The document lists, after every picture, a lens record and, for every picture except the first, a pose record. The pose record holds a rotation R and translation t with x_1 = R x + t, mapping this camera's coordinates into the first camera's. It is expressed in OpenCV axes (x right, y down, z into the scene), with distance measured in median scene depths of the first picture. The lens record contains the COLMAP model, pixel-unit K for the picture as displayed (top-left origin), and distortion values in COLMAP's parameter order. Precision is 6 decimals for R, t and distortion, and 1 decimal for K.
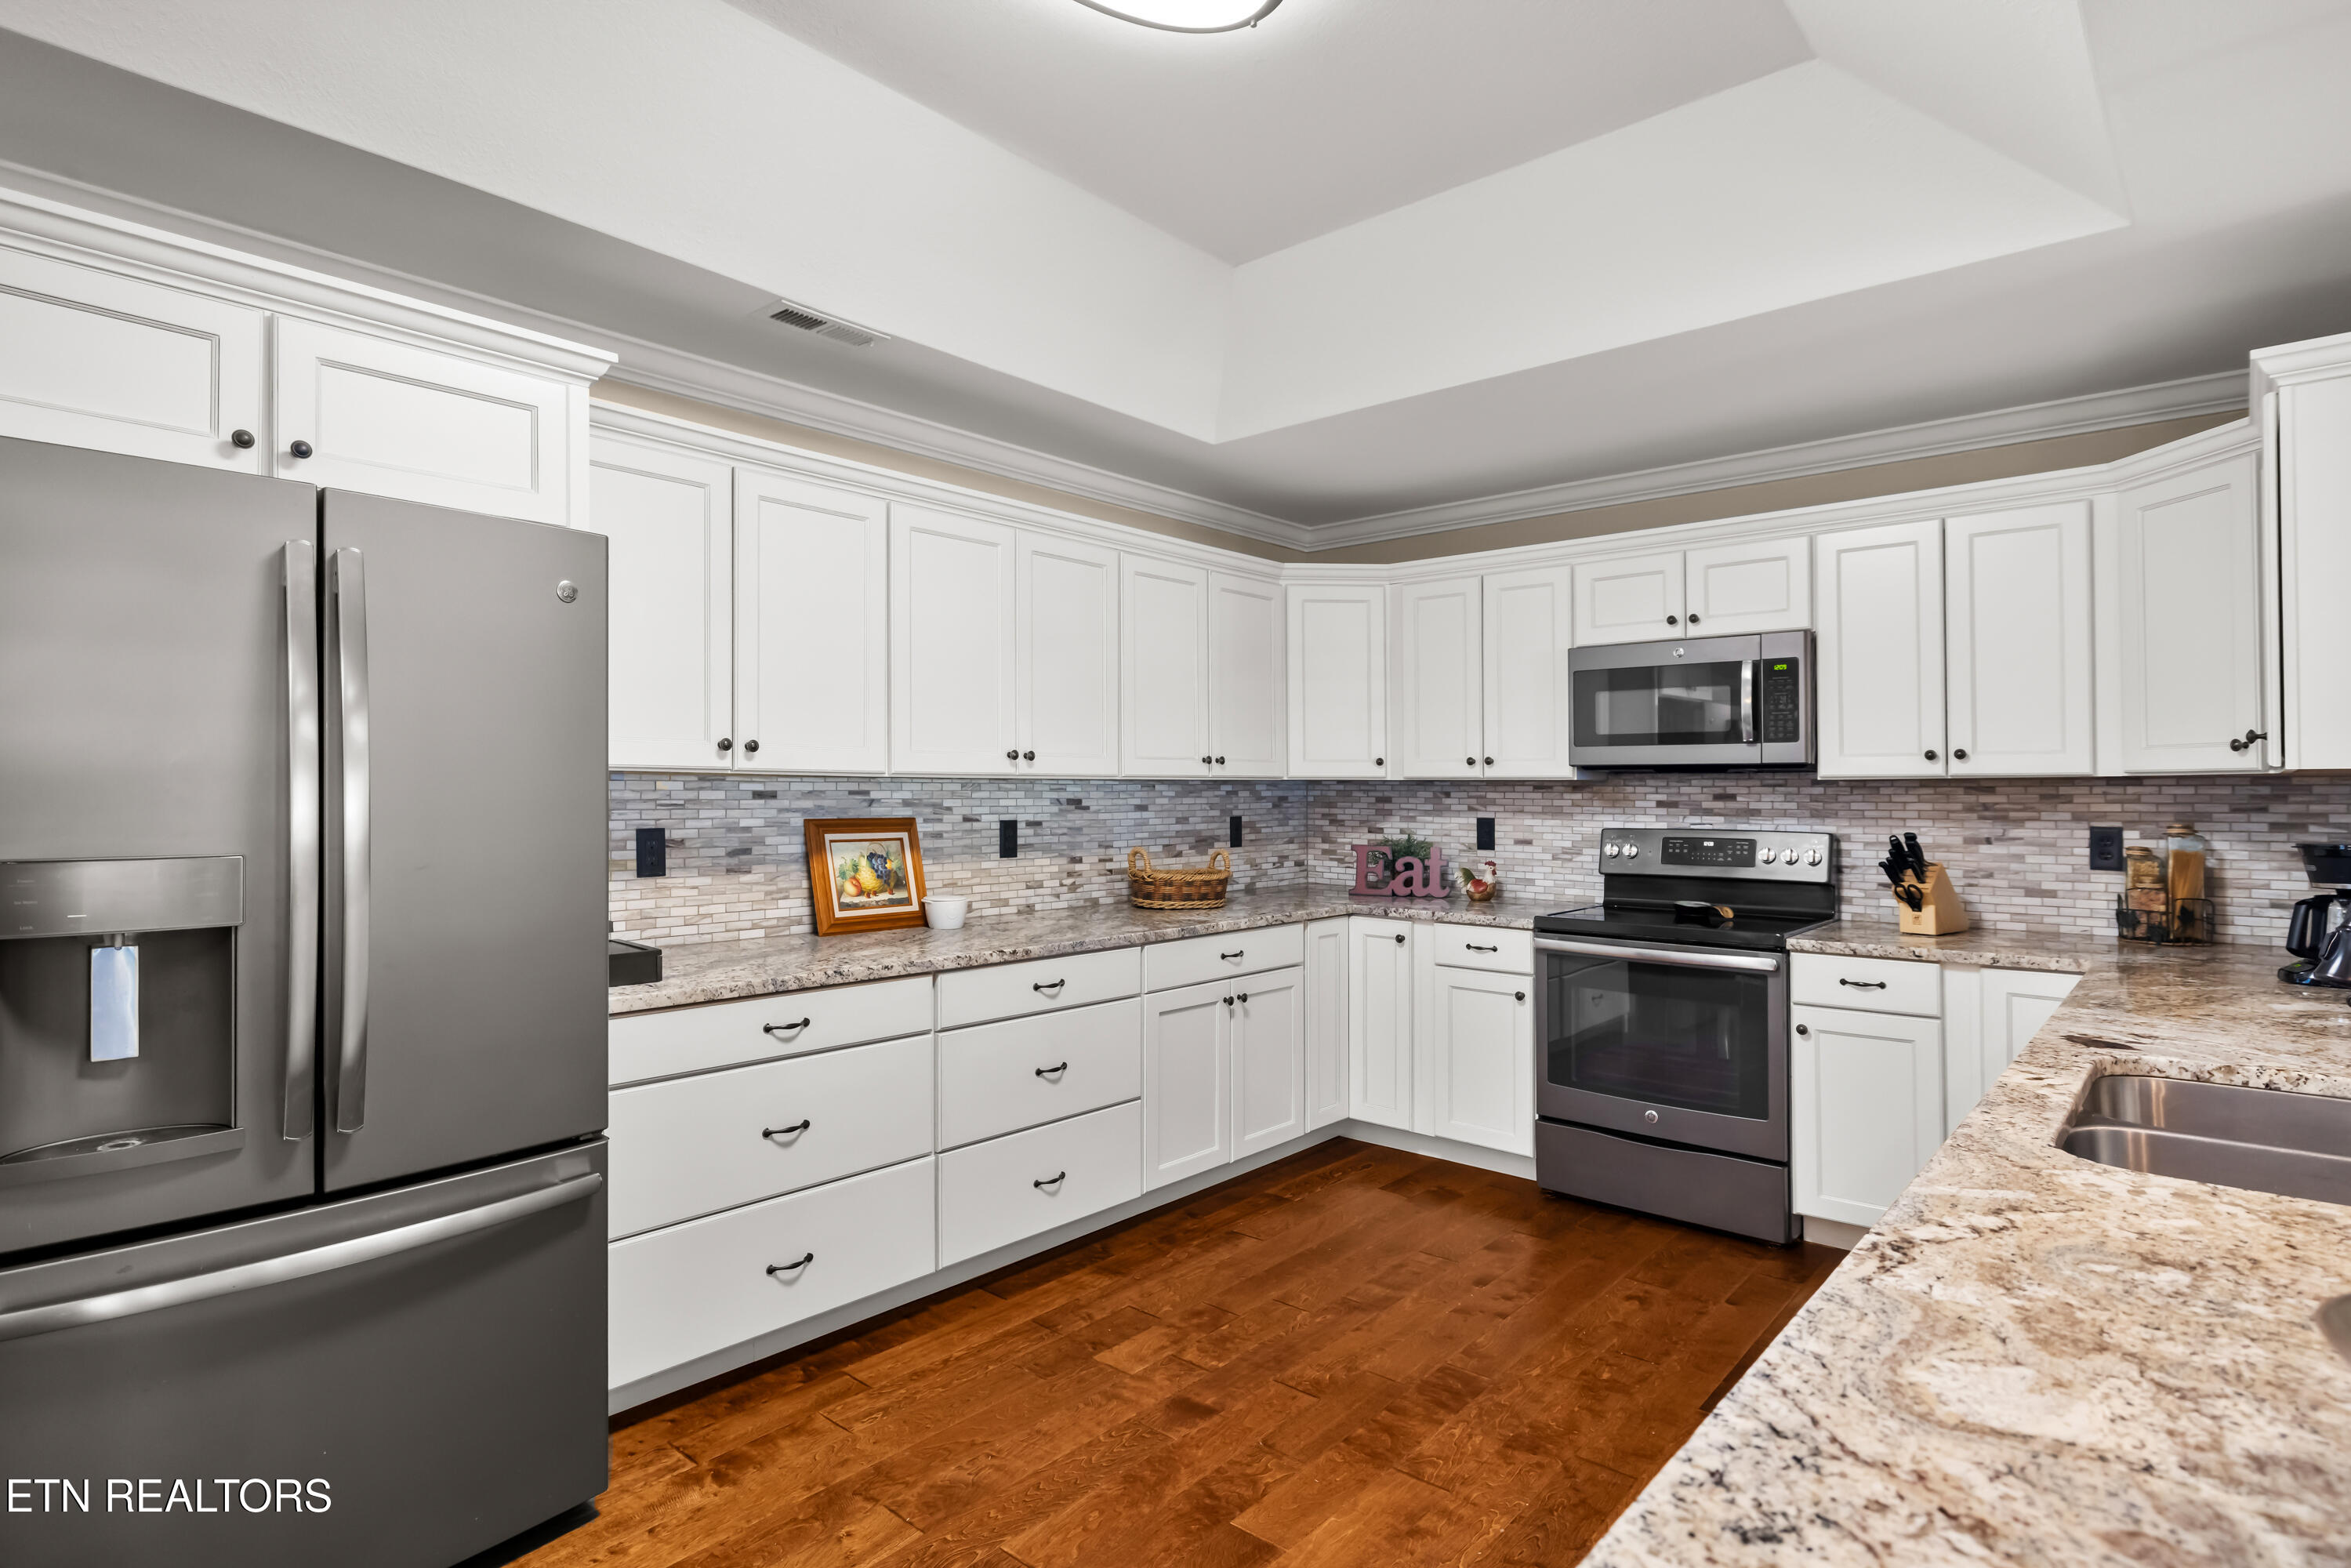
lens RADIAL K [[1190.6, 0, 1159.4], [0, 1190.6, 779.2], [0, 0, 1]] dist [-0.004658, 0.001042]
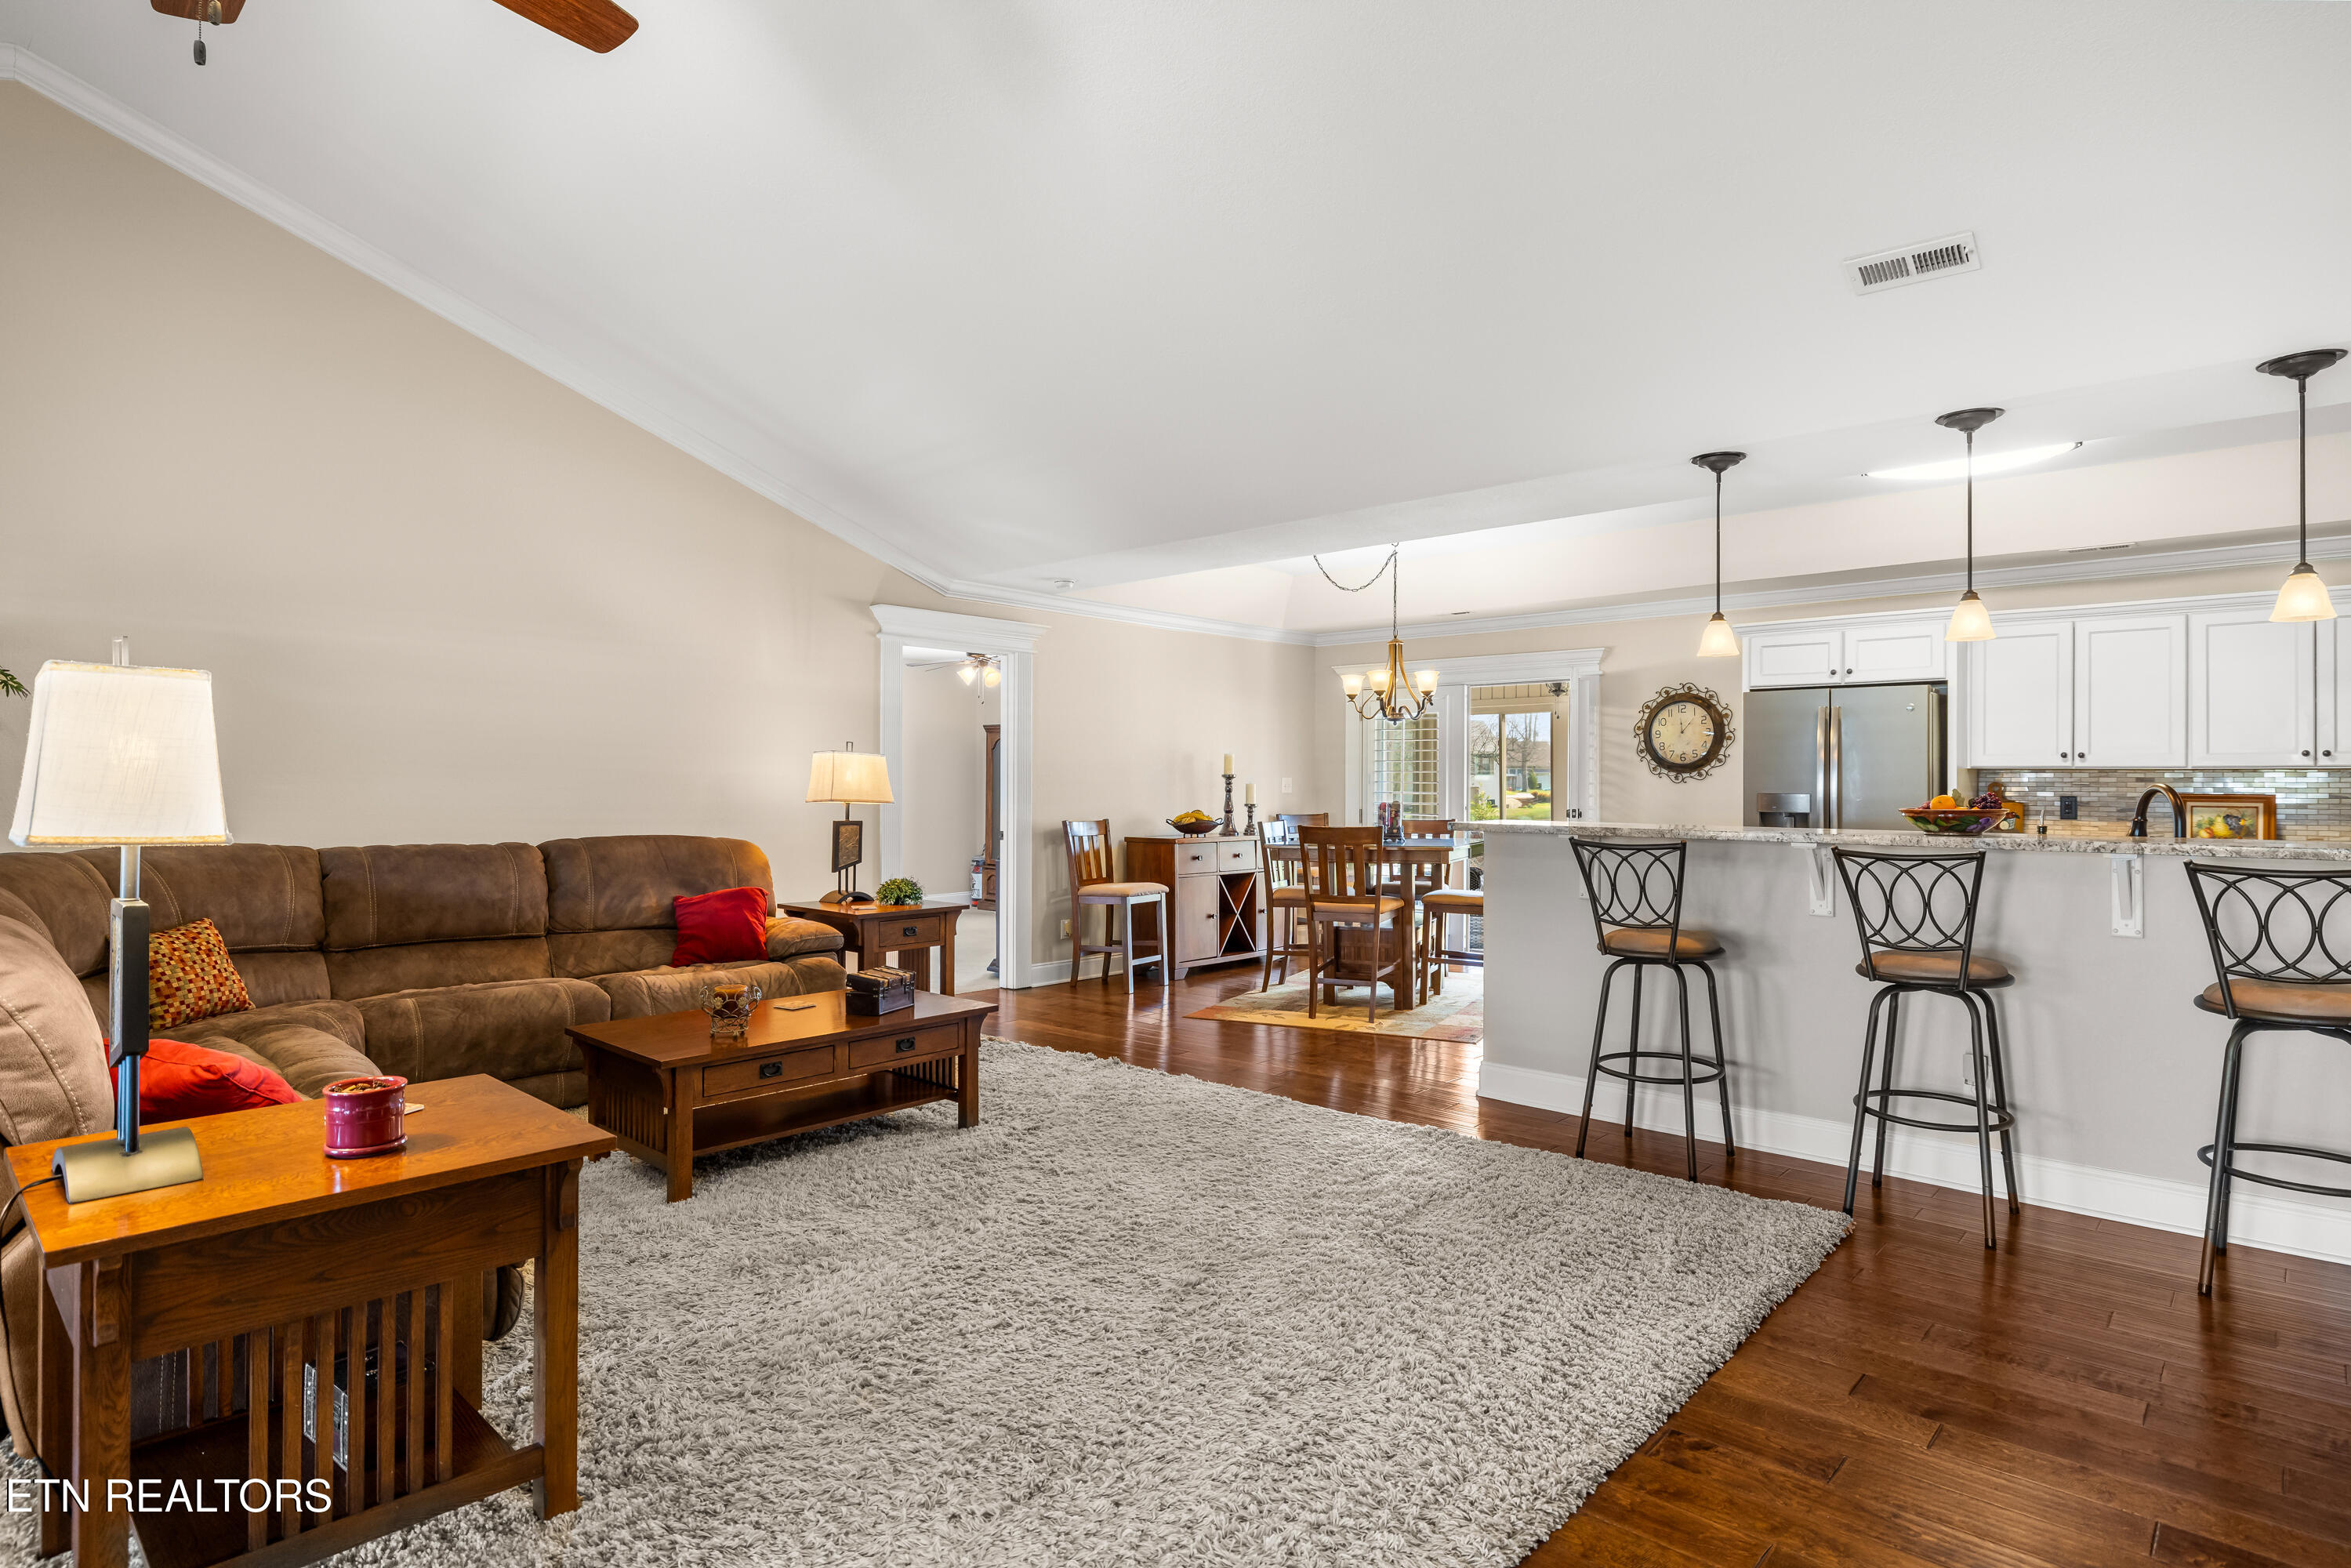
lens RADIAL K [[1232.6, 0, 1181.5], [0, 1232.6, 766.5], [0, 0, 1]] dist [-0.005405, -0.000696]
pose [[0.004924, -0.020060, -0.999787, 1.456366], [0.002390, 0.999796, -0.020049, 0.025375], [0.999985, -0.002290, 0.004971, -0.466691]]
